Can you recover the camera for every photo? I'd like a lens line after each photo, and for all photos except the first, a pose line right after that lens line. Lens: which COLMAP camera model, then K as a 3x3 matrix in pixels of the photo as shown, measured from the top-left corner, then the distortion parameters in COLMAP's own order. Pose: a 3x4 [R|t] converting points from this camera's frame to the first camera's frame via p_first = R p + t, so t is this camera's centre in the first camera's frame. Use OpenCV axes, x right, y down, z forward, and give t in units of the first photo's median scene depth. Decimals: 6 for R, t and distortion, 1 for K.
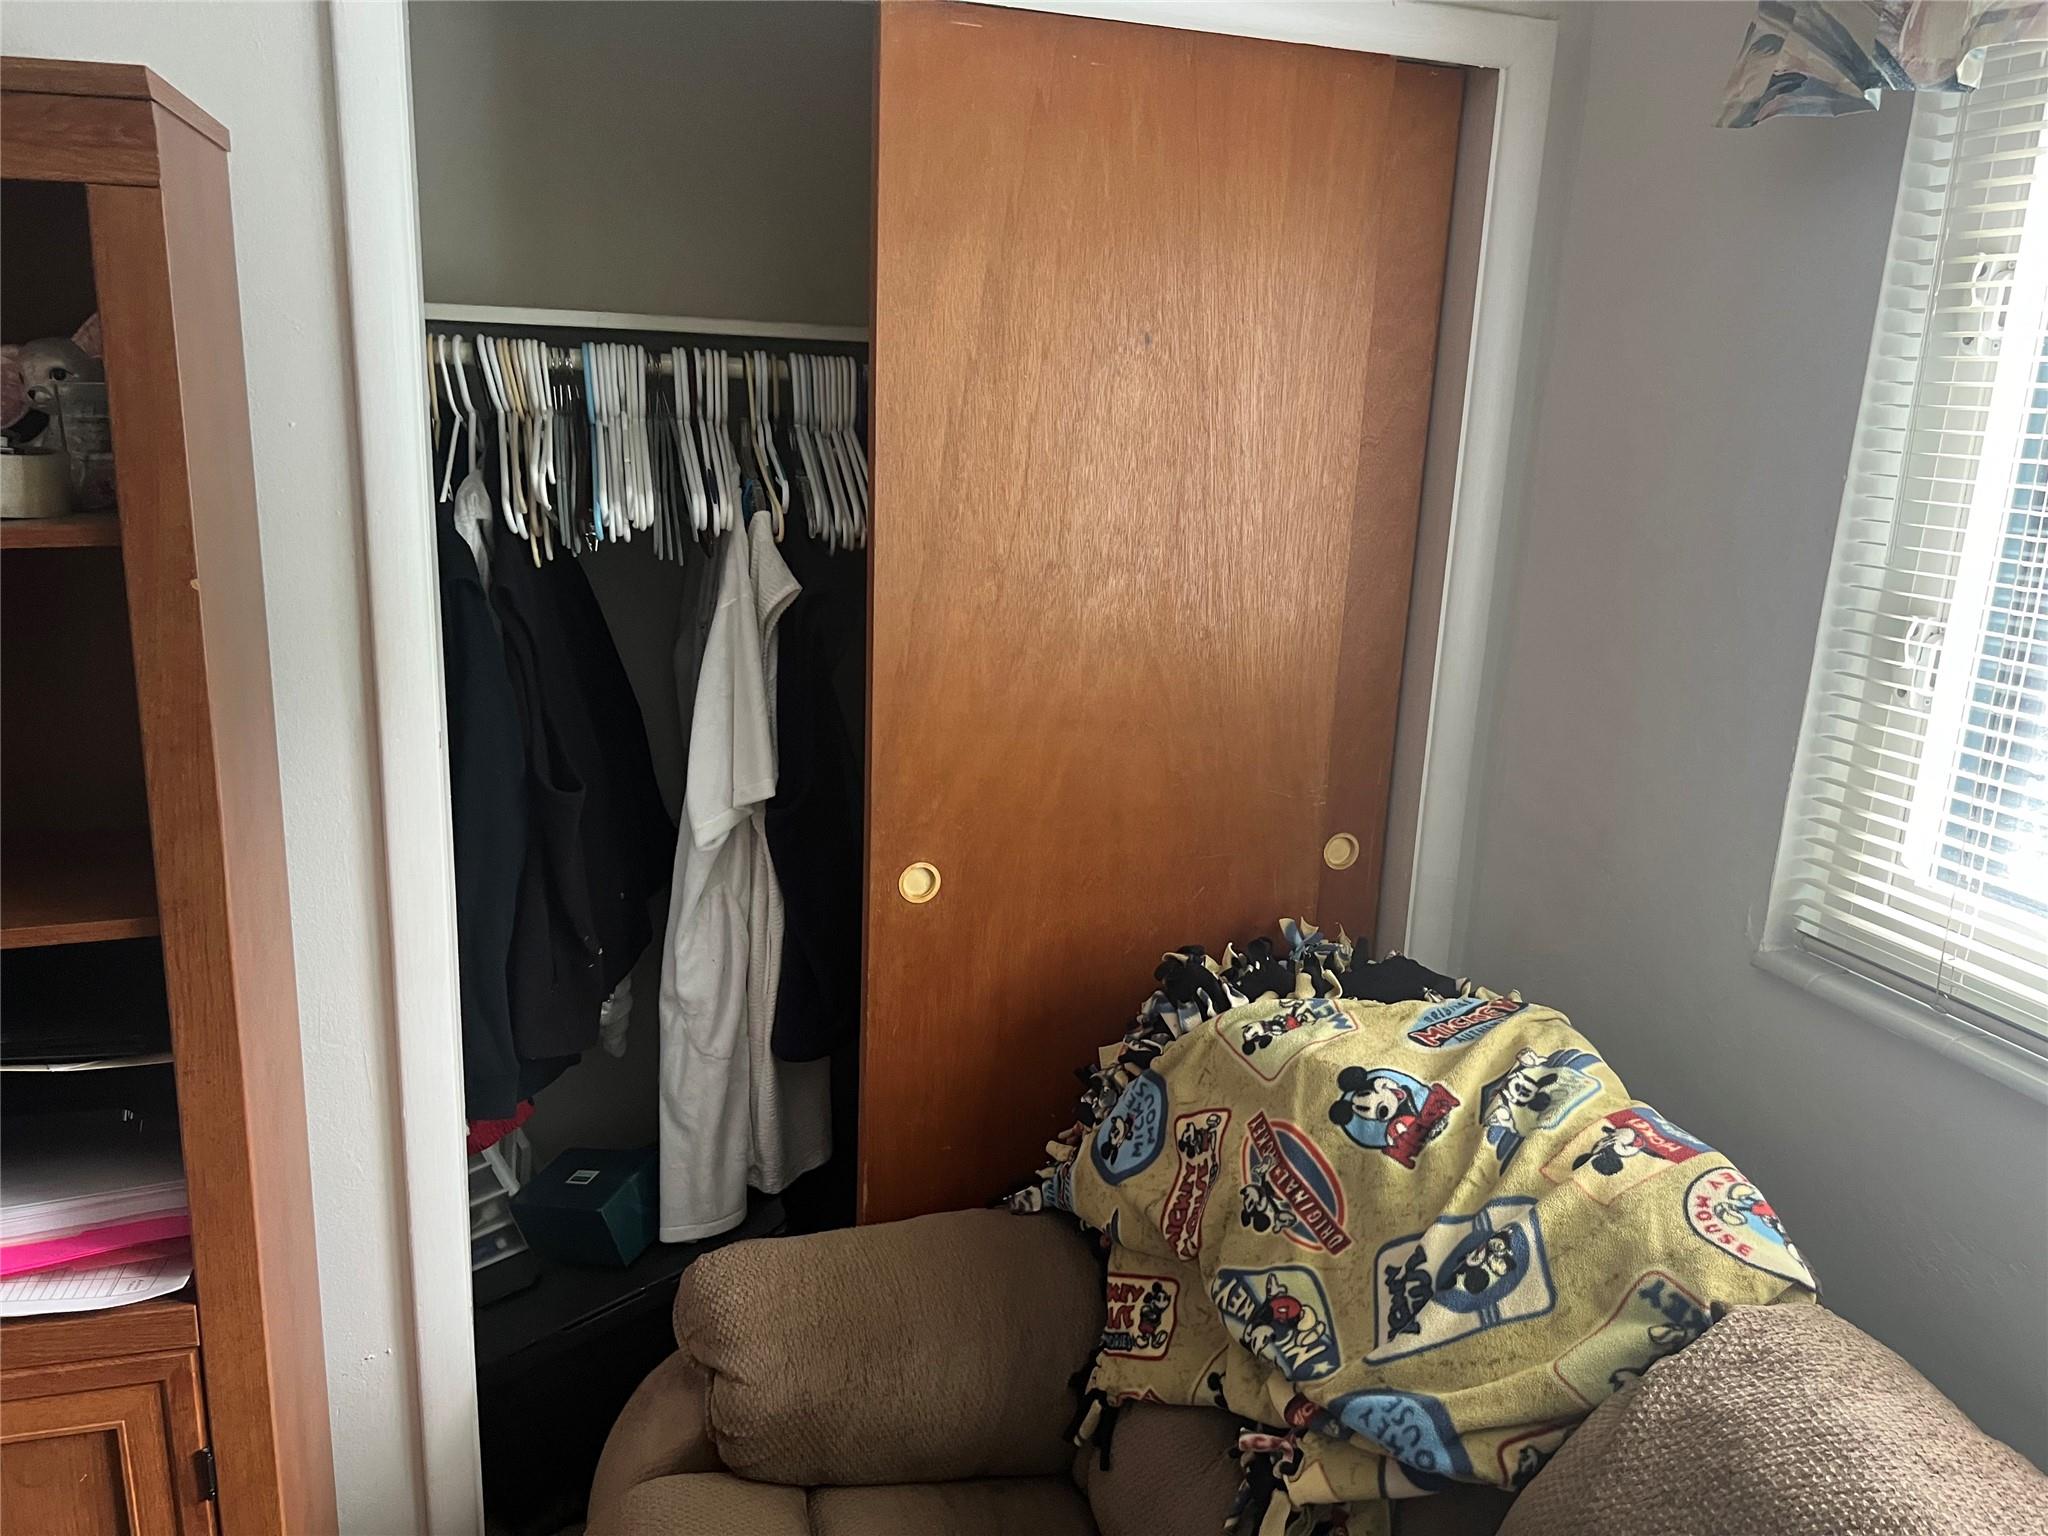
lens RADIAL K [[1560.4, 0, 1040.7], [0, 1560.4, 780.9], [0, 0, 1]] dist [0.054401, -0.069615]
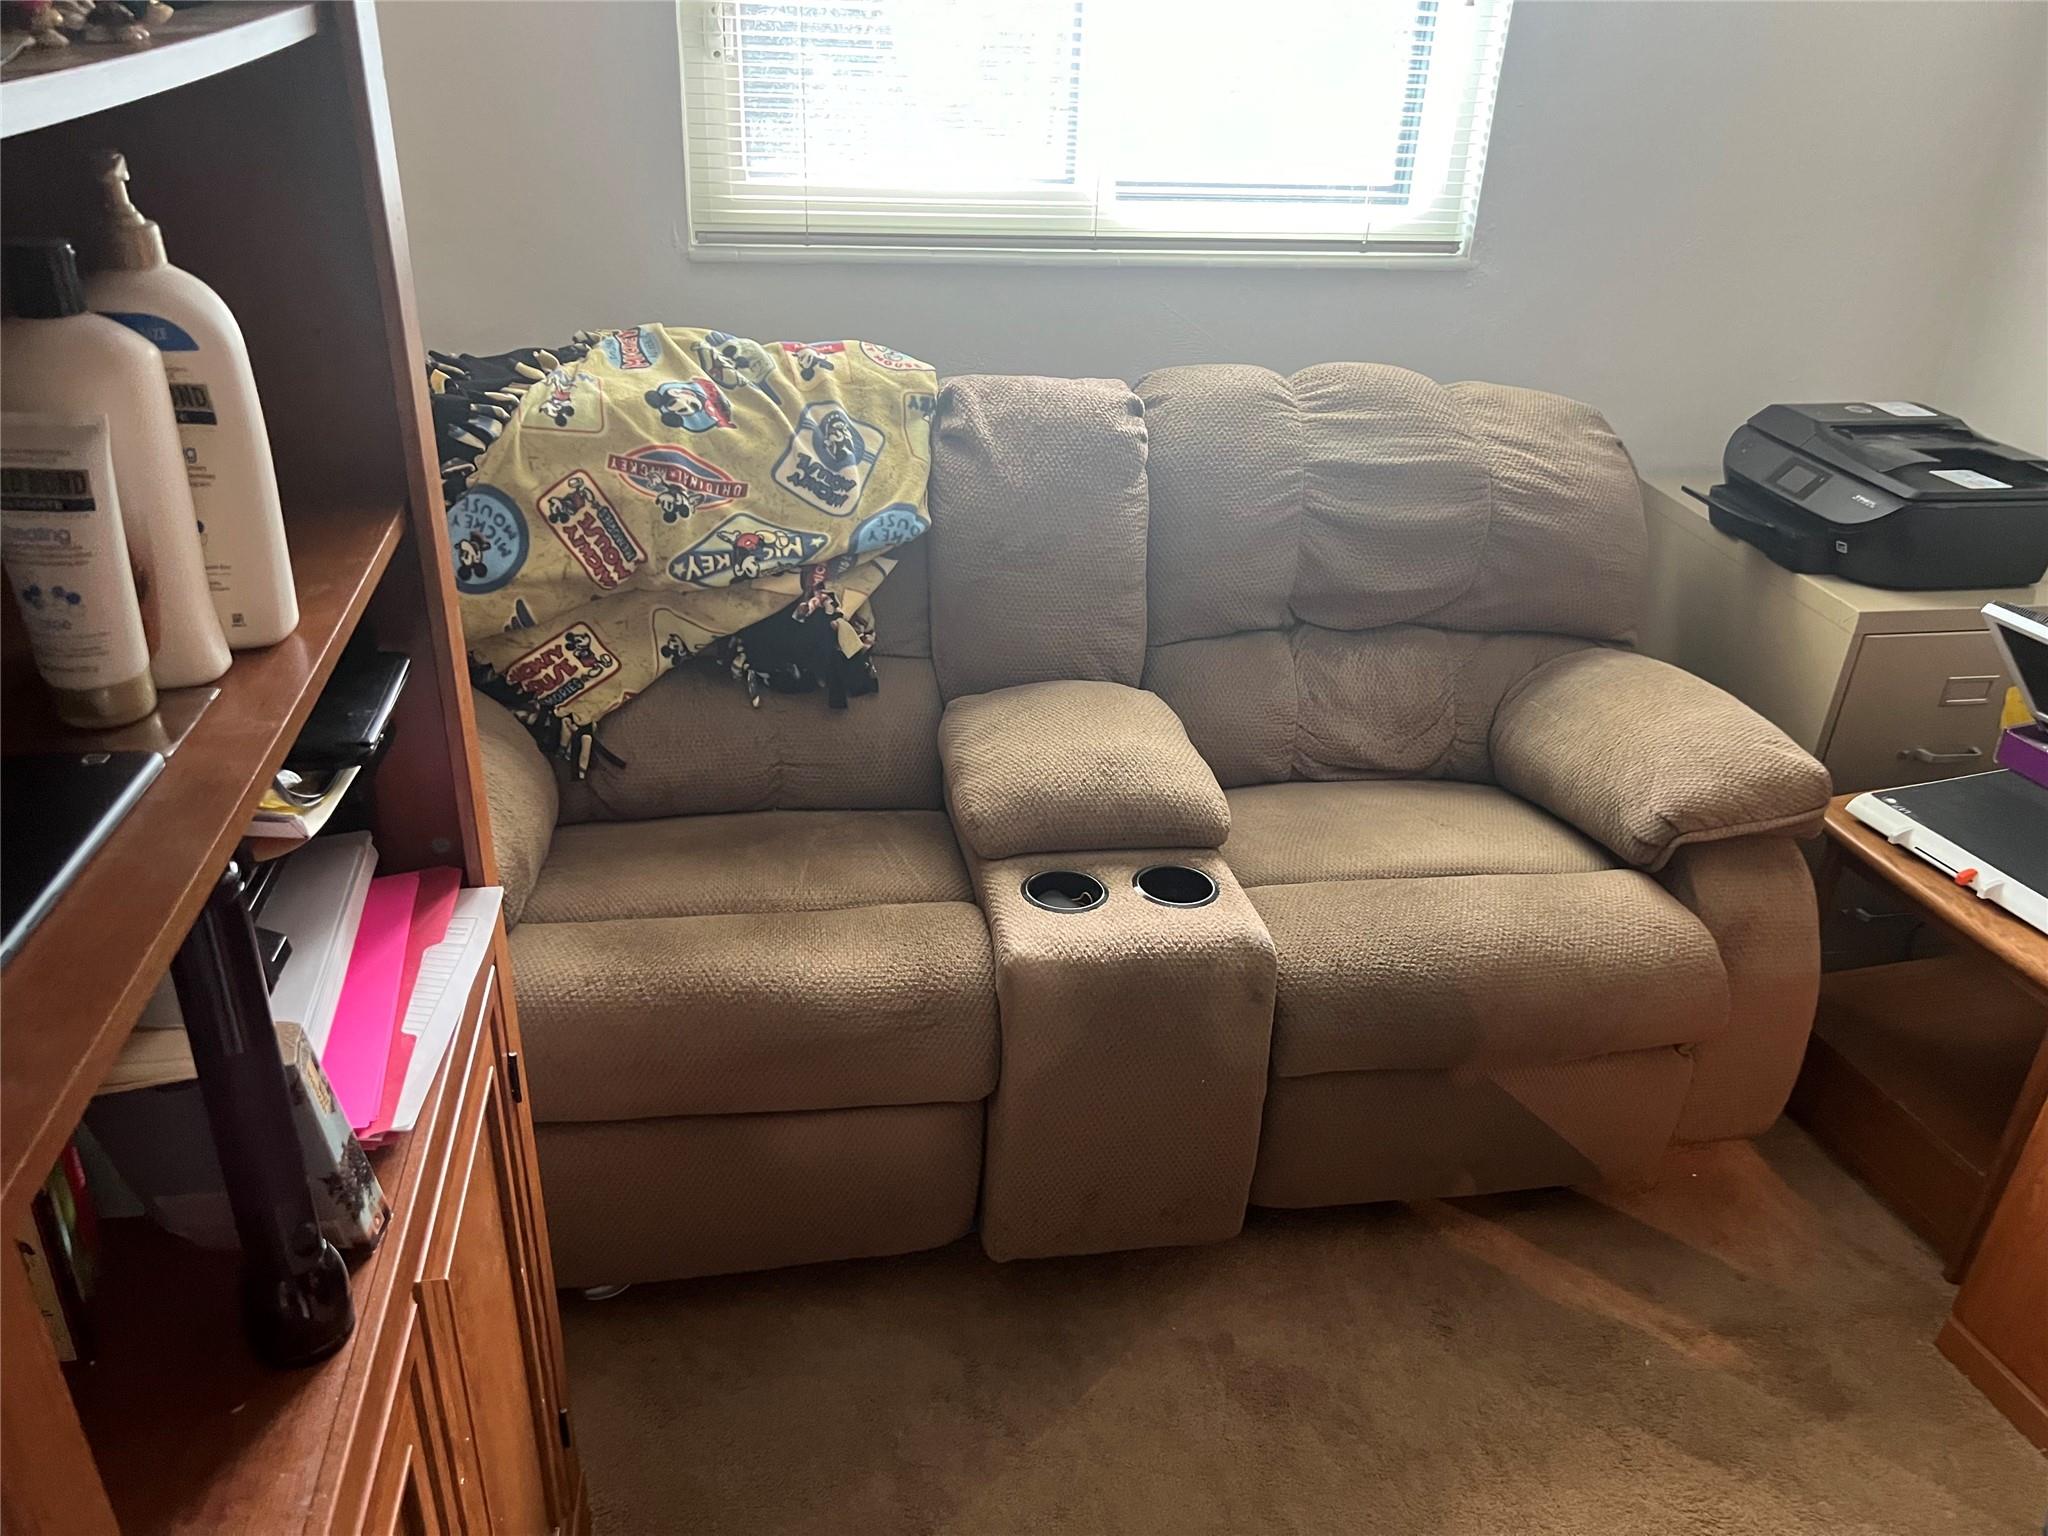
lens RADIAL K [[1552.7, 0, 1046.0], [0, 1552.7, 767.4], [0, 0, 1]] dist [0.049655, -0.055290]
pose [[0.187210, -0.511817, 0.838449, -1.086989], [0.220833, 0.853620, 0.471770, -0.108319], [-0.957176, 0.096837, 0.272832, 0.336794]]
